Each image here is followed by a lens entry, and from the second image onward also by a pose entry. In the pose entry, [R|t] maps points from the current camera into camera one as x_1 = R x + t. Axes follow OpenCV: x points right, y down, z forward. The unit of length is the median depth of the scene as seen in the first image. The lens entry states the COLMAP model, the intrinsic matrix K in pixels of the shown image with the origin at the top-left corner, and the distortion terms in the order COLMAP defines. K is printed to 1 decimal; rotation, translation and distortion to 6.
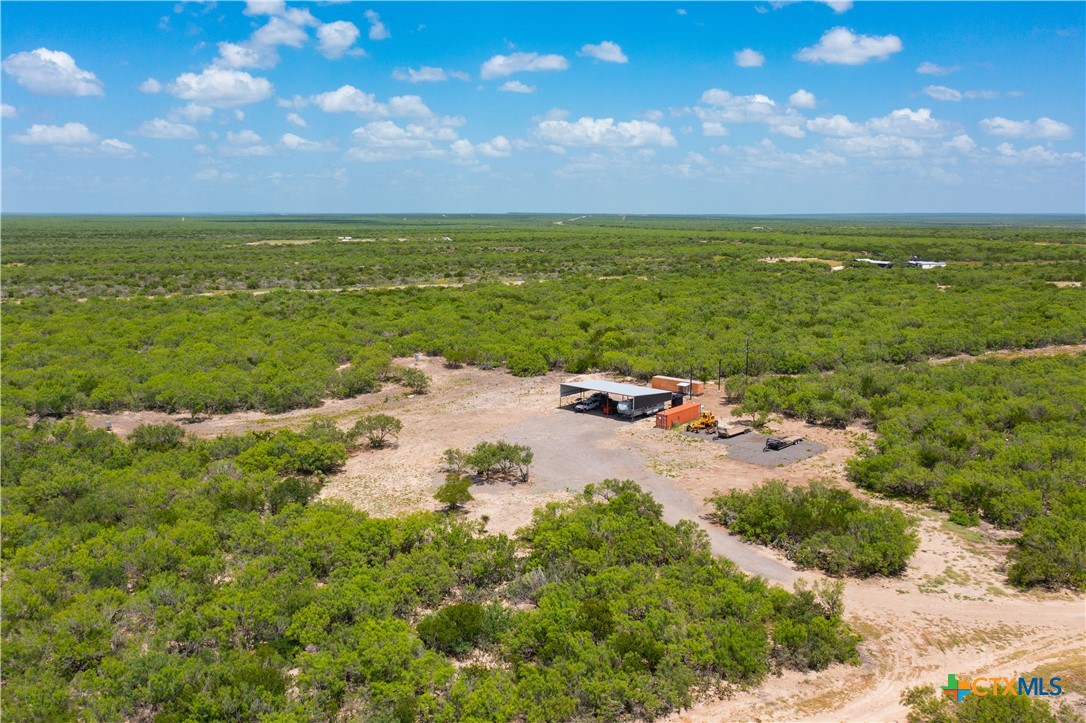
lens RADIAL K [[1001.4, 0, 543.0], [0, 1001.4, 361.5], [0, 0, 1]] dist [-0.006088, -0.004282]
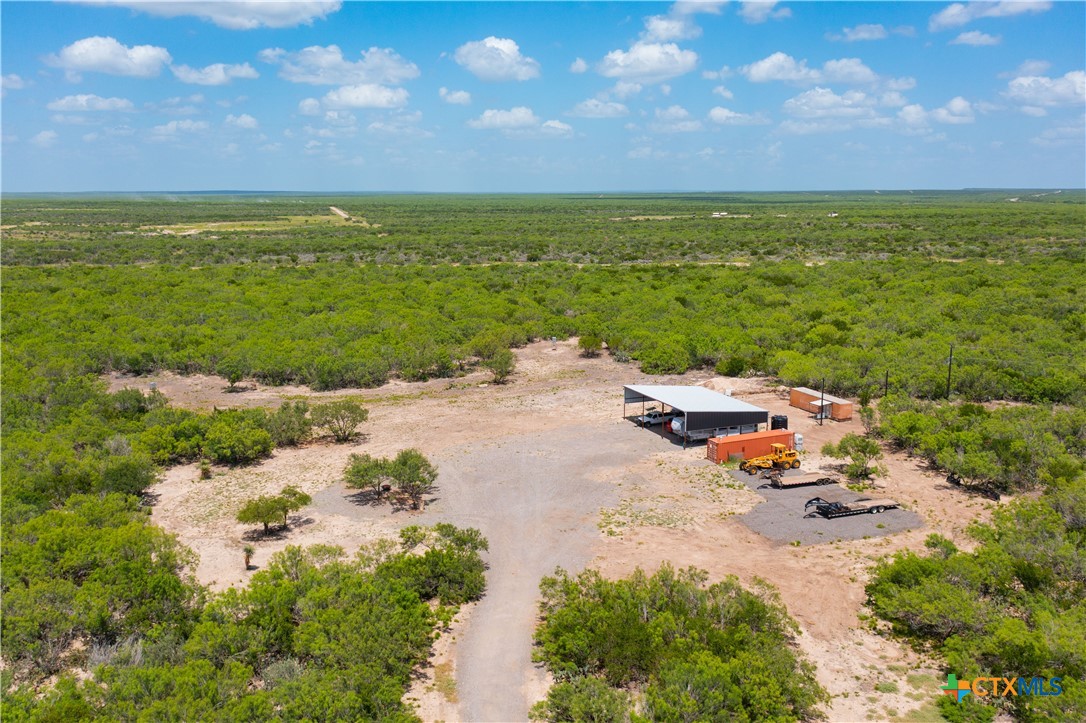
lens RADIAL K [[1001.4, 0, 543.0], [0, 1001.4, 361.5], [0, 0, 1]] dist [-0.006088, -0.004282]
pose [[0.863998, 0.076030, -0.497722, 0.099399], [-0.069386, 0.997081, 0.031861, -0.004670], [0.498691, 0.007007, 0.866751, 0.092582]]
